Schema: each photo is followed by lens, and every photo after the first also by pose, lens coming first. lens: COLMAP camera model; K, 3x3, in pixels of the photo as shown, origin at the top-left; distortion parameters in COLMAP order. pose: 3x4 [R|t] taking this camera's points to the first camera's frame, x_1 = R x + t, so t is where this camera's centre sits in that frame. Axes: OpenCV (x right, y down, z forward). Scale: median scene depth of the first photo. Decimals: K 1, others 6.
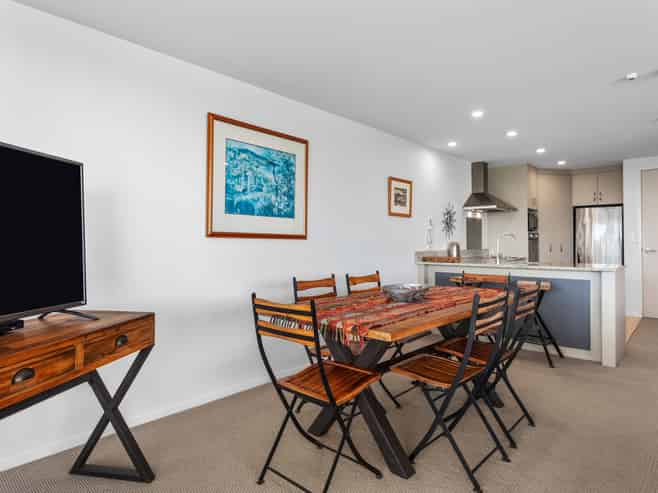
lens RADIAL K [[389.9, 0, 323.3], [0, 389.9, 242.0], [0, 0, 1]] dist [-0.001482, 0.003954]
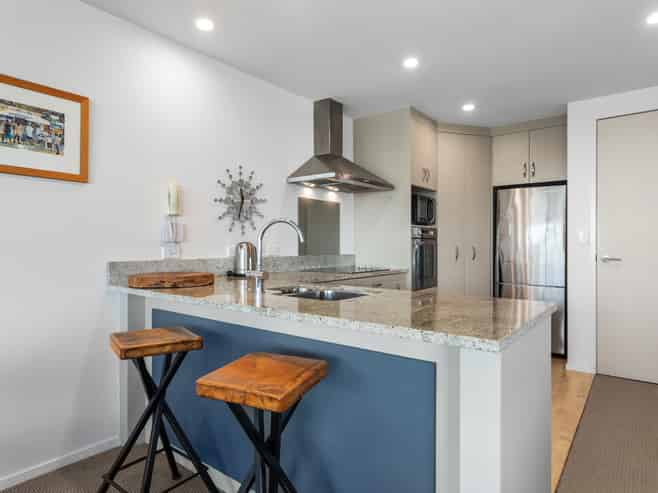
lens RADIAL K [[389.9, 0, 327.9], [0, 389.9, 250.2], [0, 0, 1]] dist [-0.001482, 0.003954]
pose [[0.996639, 0.000243, 0.081924, 0.354439], [-0.001200, 0.999932, 0.011631, 0.004288], [-0.081916, -0.011690, 0.996571, 0.433323]]
